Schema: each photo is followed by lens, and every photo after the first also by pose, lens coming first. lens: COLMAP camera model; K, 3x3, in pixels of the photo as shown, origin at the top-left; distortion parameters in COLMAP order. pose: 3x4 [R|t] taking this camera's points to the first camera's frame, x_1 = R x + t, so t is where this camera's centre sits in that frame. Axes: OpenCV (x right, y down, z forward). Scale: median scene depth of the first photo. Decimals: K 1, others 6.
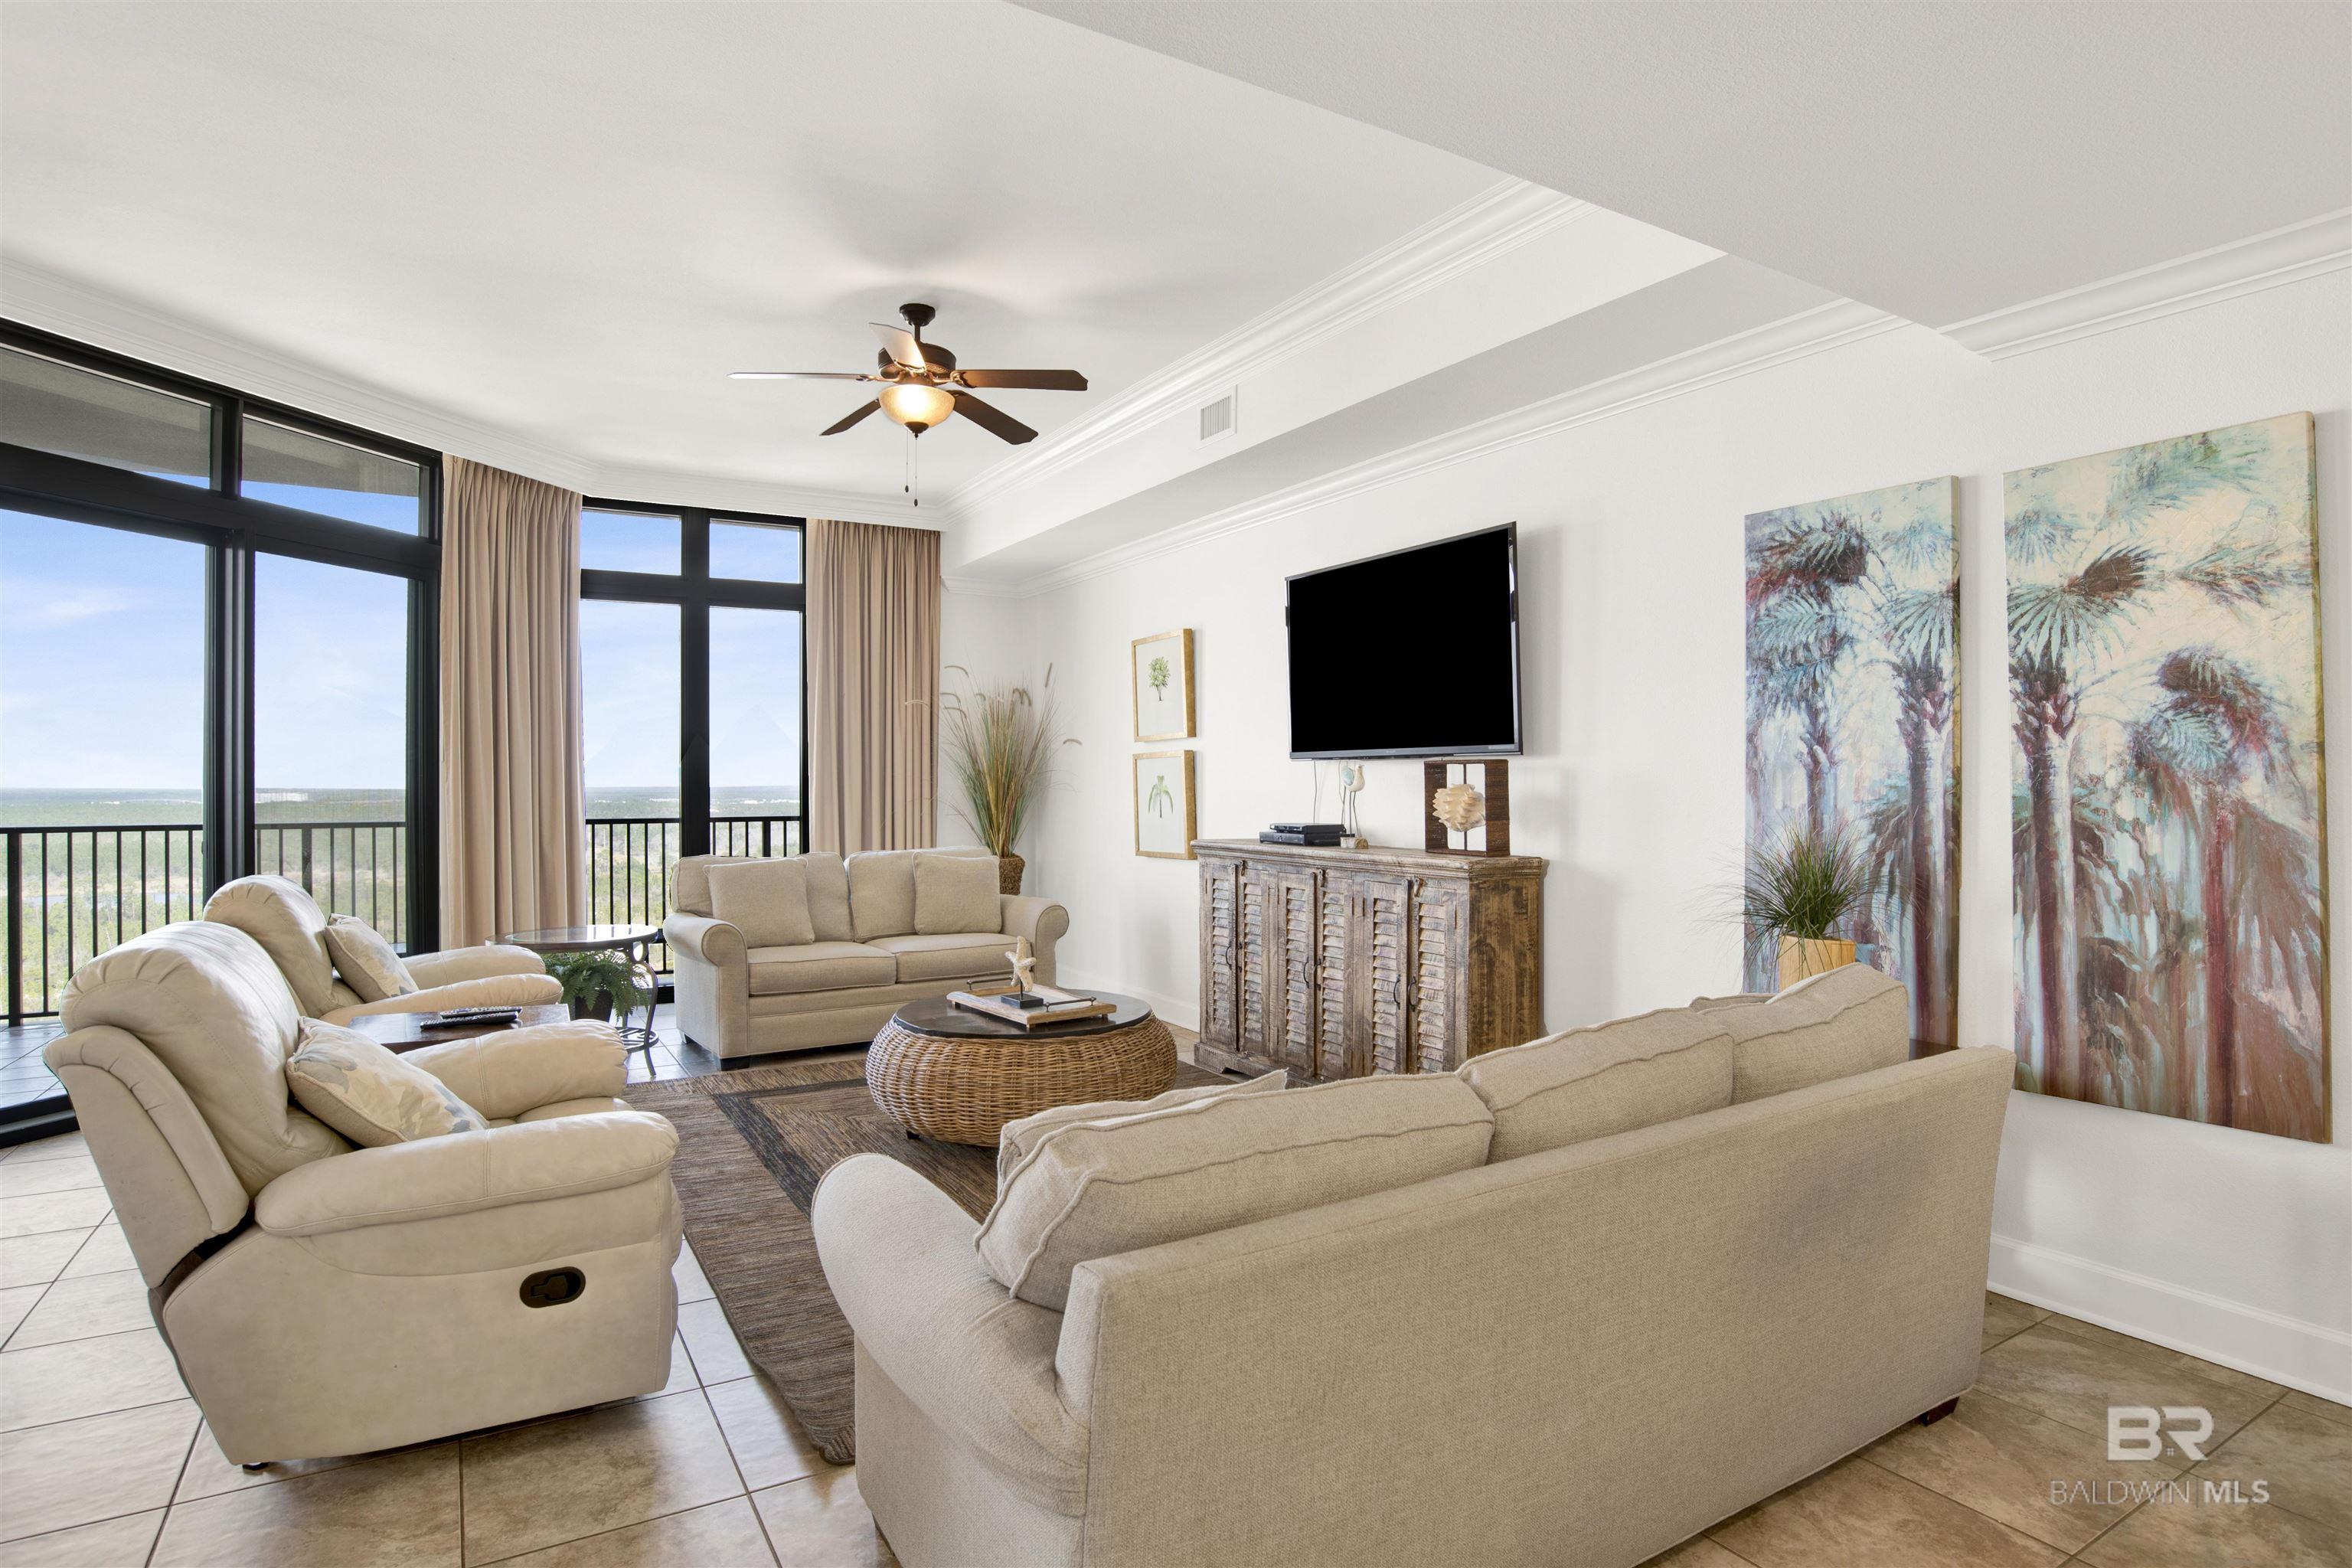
lens RADIAL K [[1229.1, 0, 1200.9], [0, 1229.1, 795.2], [0, 0, 1]] dist [-0.045662, 0.006131]
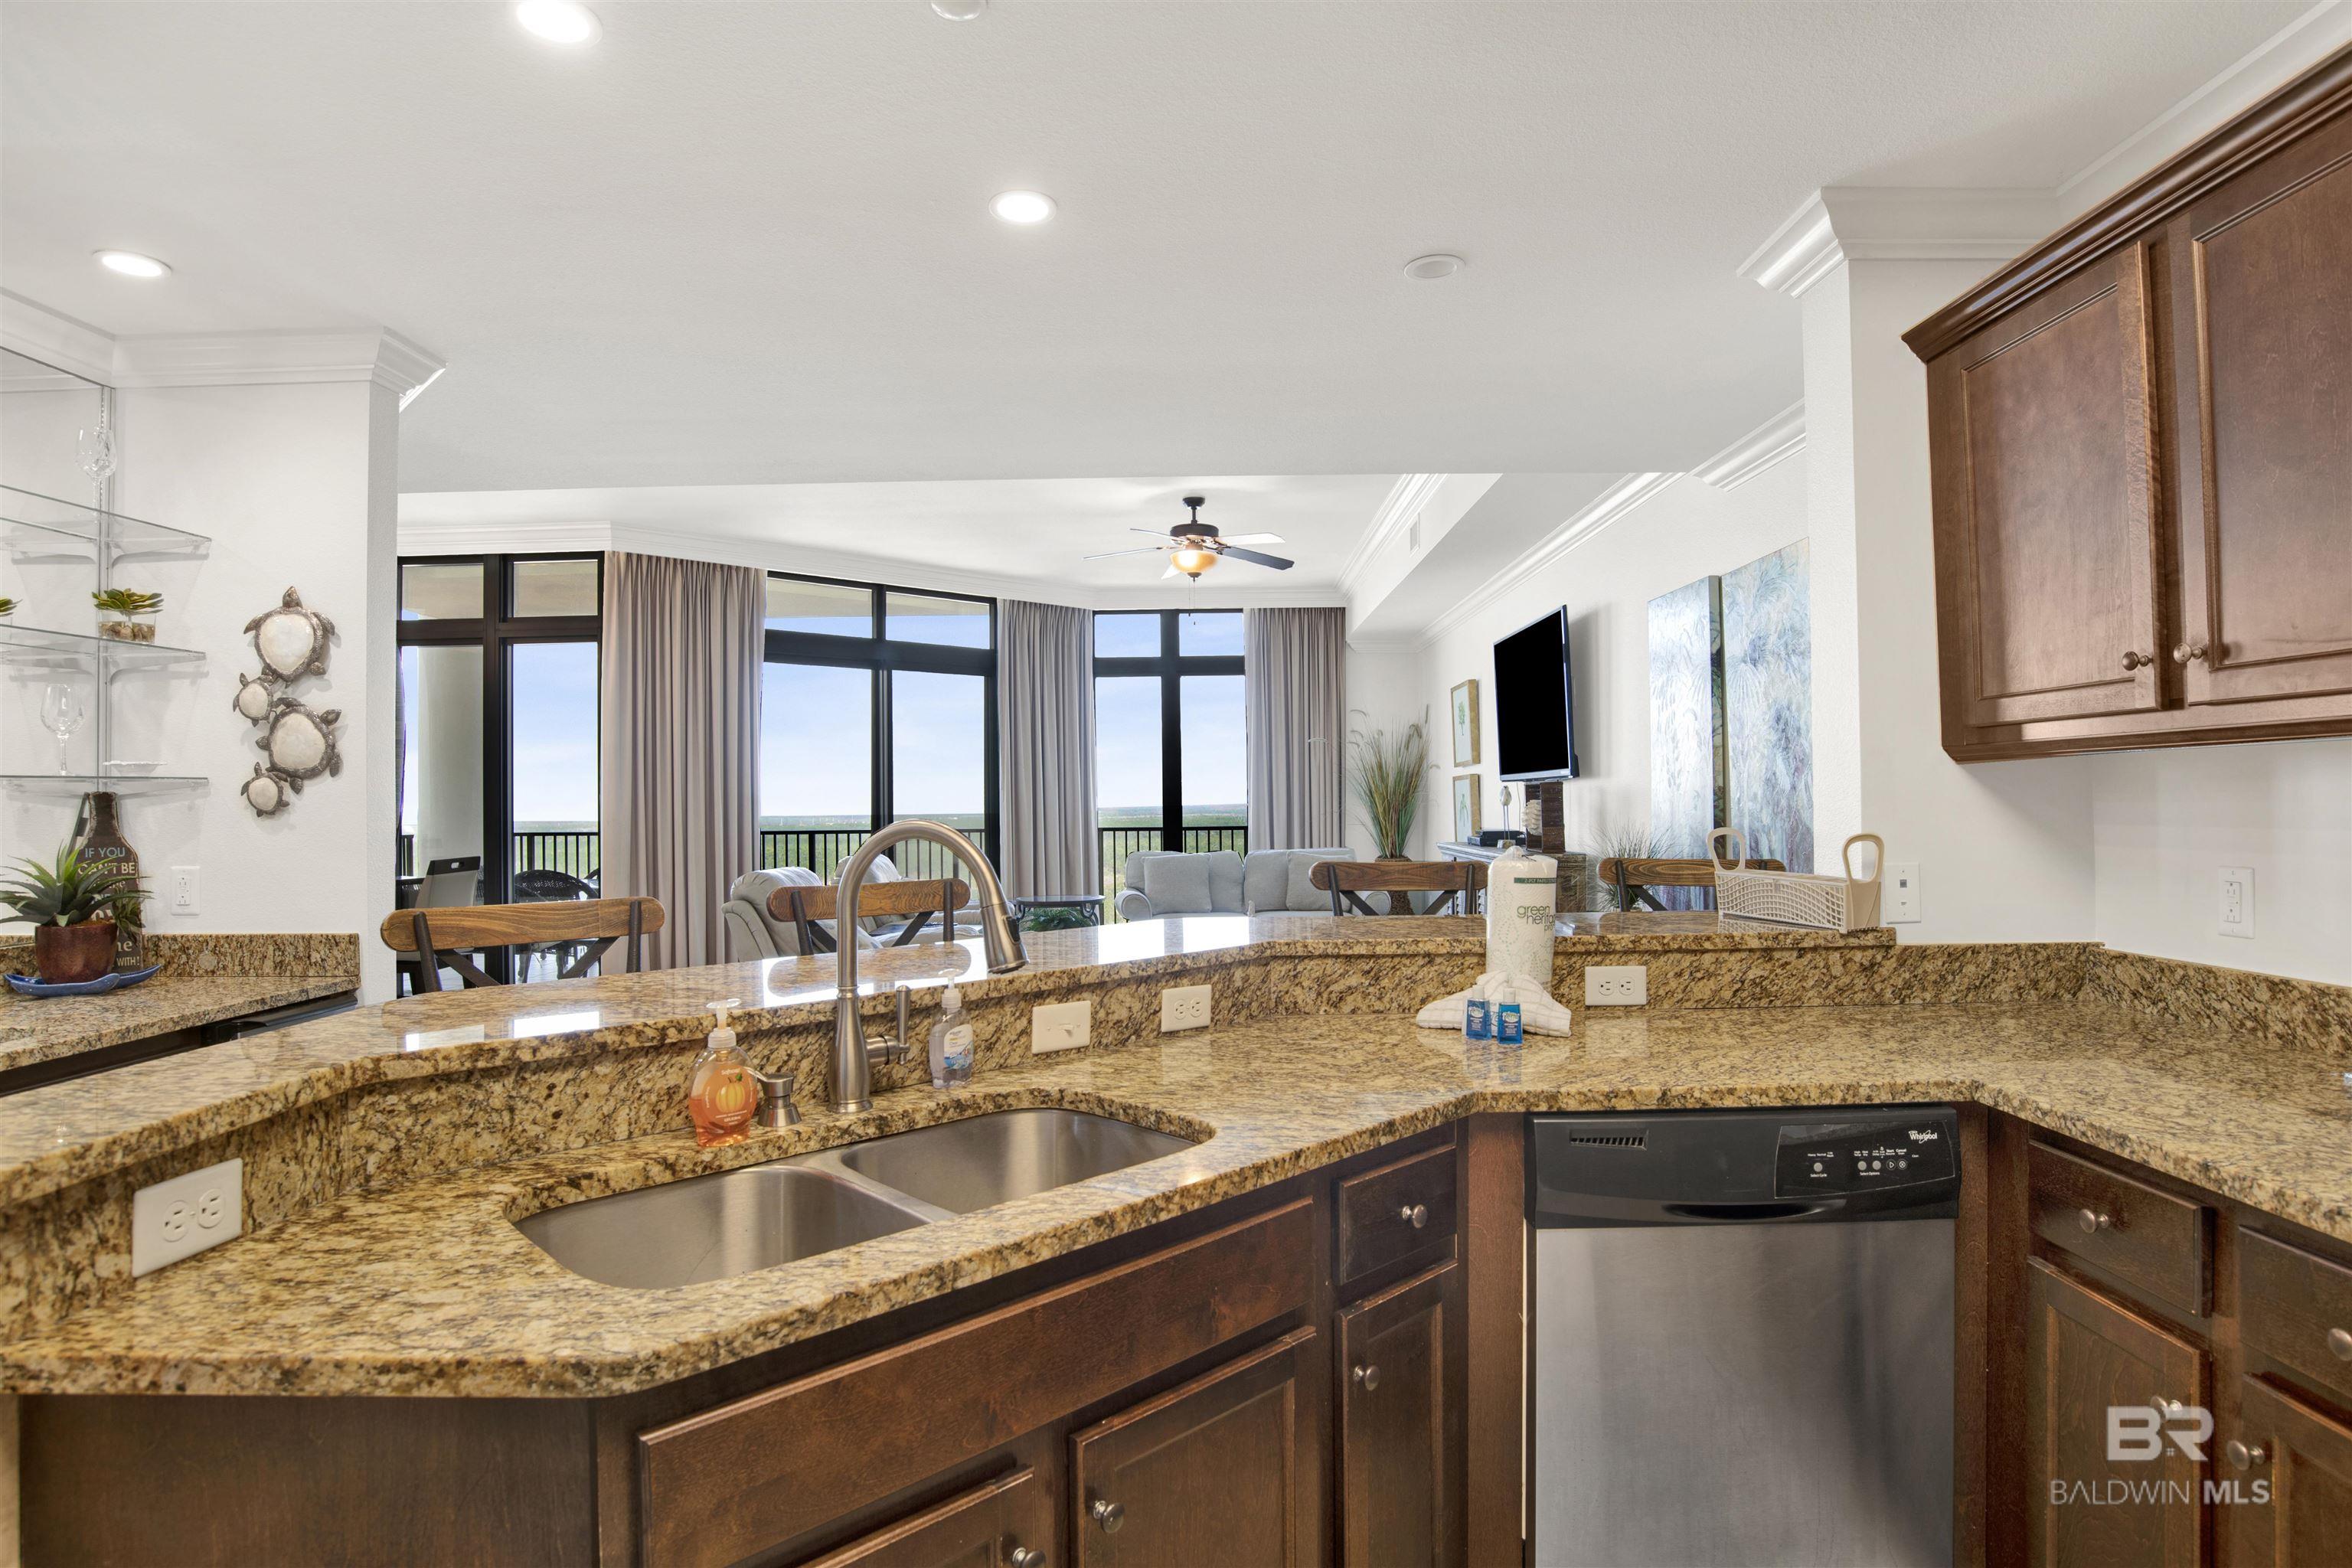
lens RADIAL K [[1204.4, 0, 1190.6], [0, 1204.4, 774.0], [0, 0, 1]] dist [-0.024891, 0.000880]
pose [[0.848053, -0.019661, -0.529547, 0.516768], [0.003399, 0.999493, -0.031664, 0.002709], [0.529901, 0.025053, 0.847690, -0.258313]]
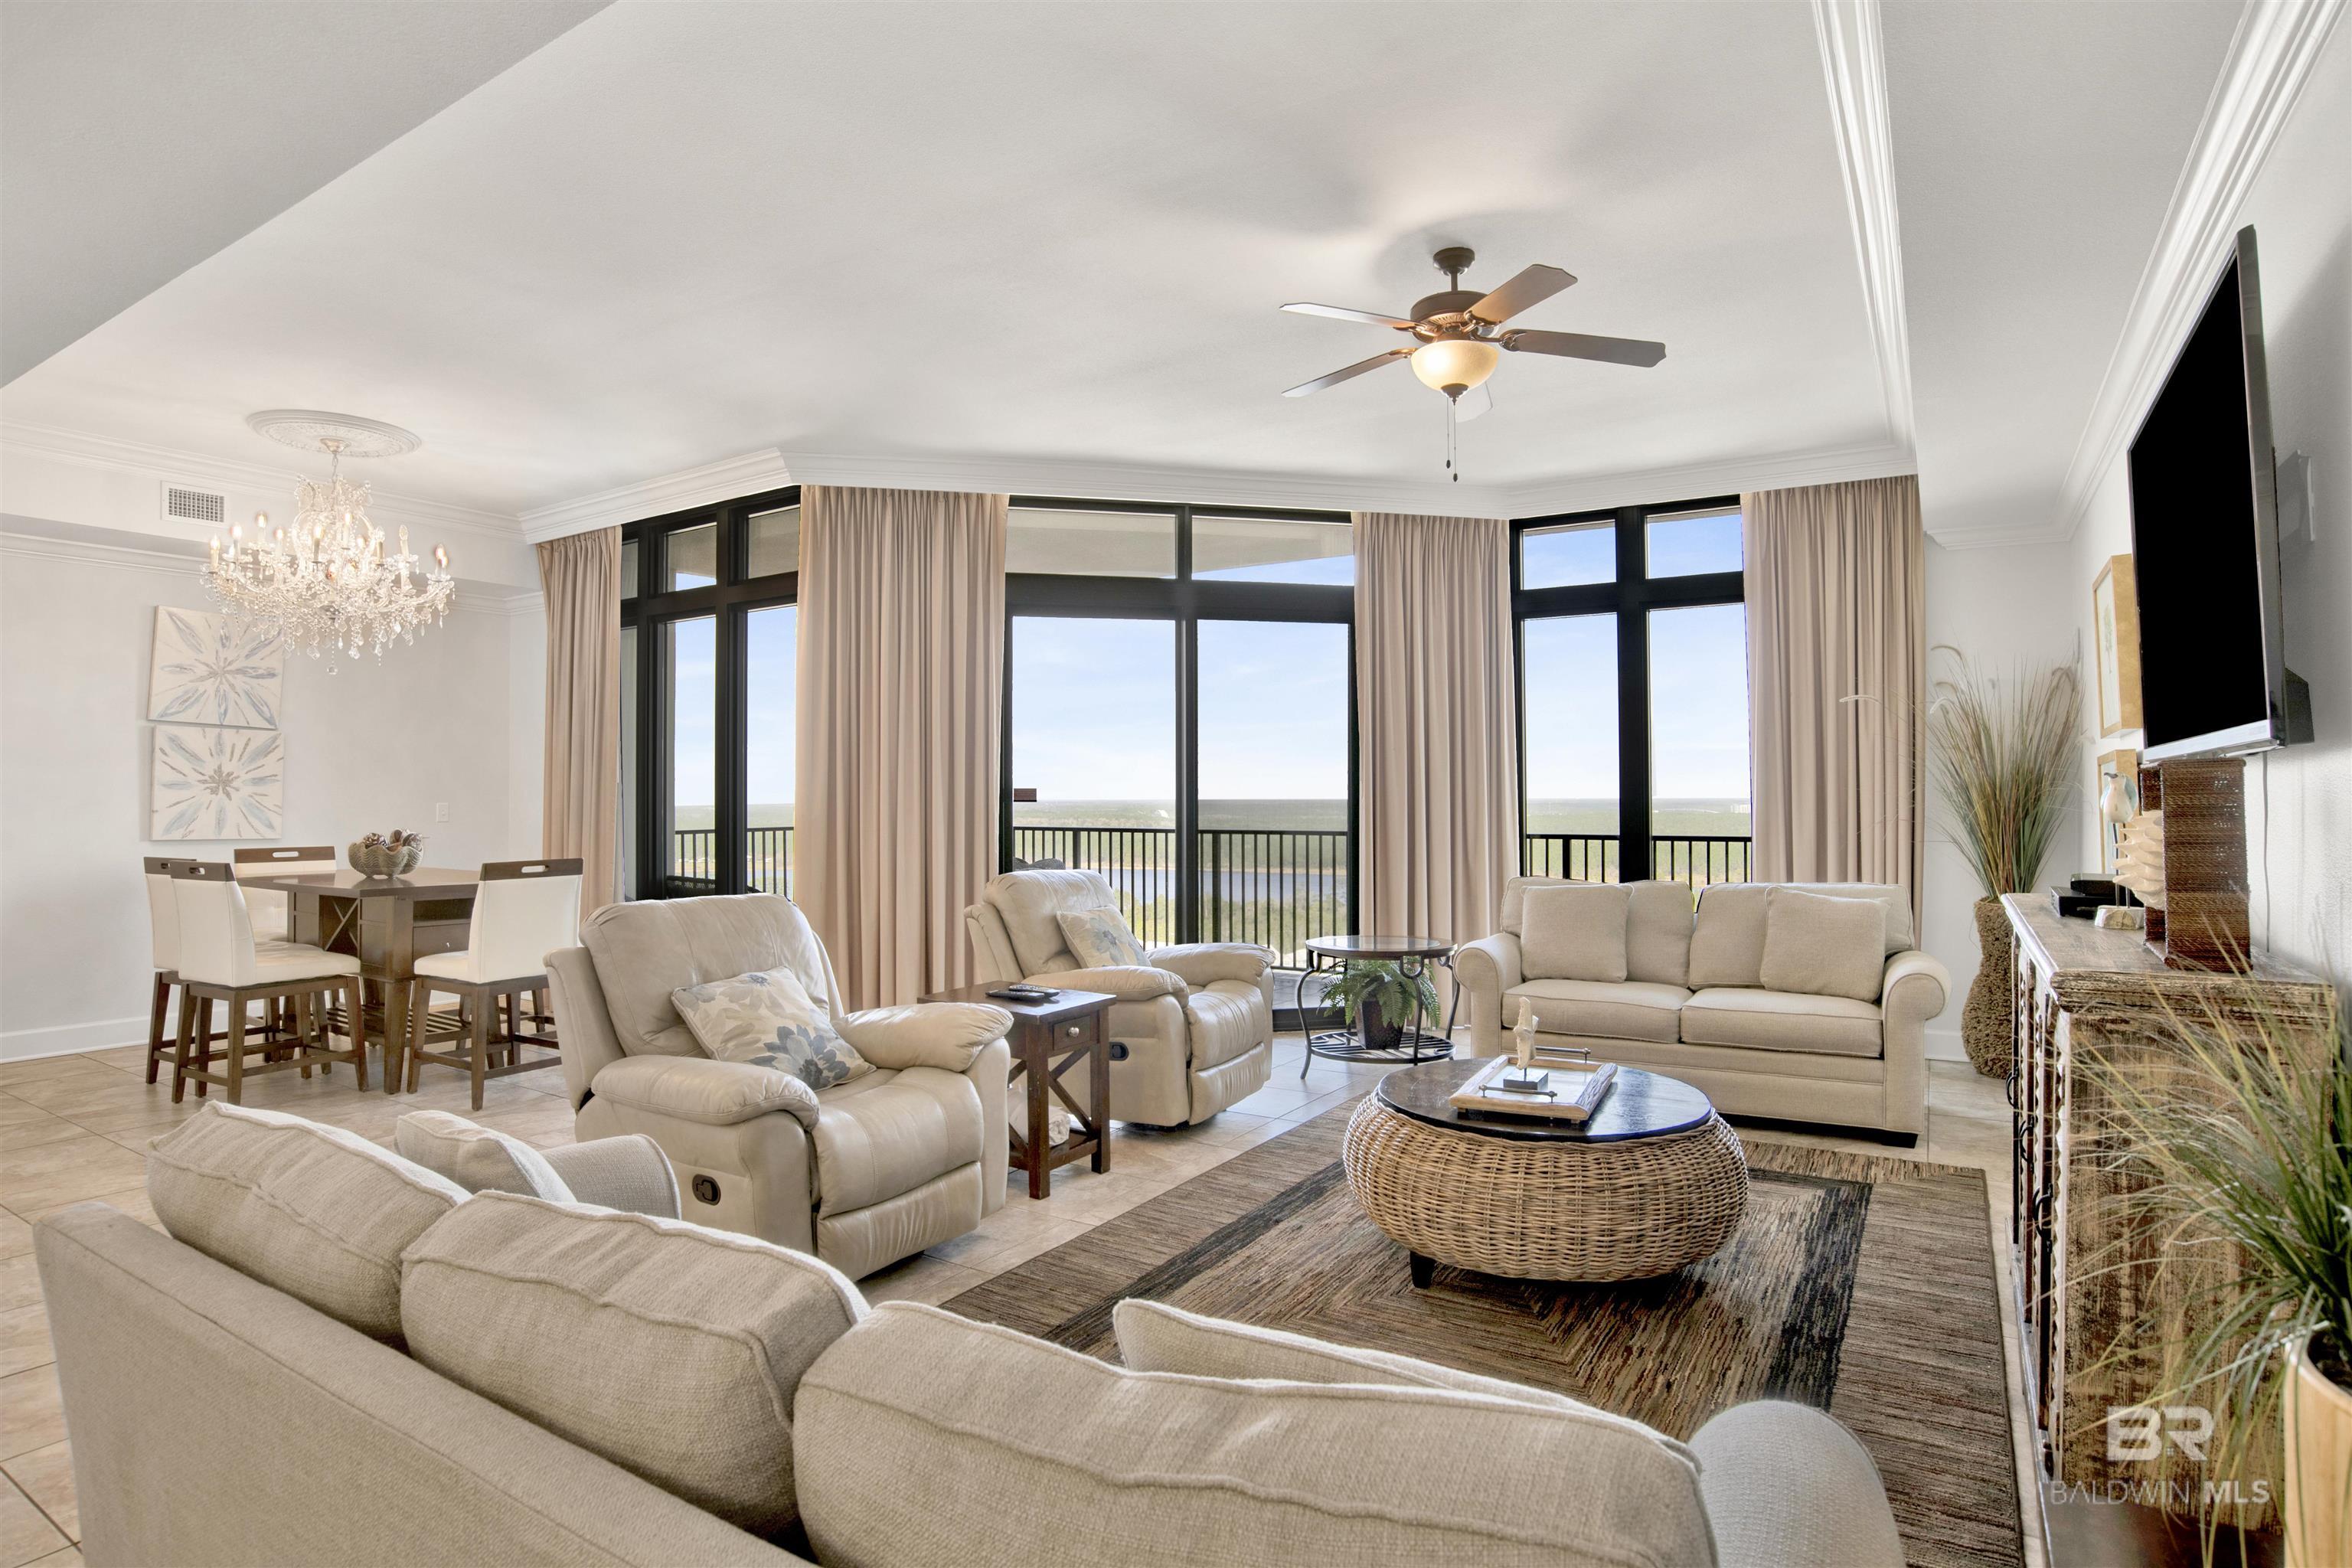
lens RADIAL K [[1229.1, 0, 1187.6], [0, 1229.1, 777.5], [0, 0, 1]] dist [-0.045662, 0.006131]
pose [[0.456162, -0.012270, -0.889812, 0.402698], [-0.009892, 0.999773, -0.018857, -0.008074], [0.889842, 0.017404, 0.455937, 0.397163]]
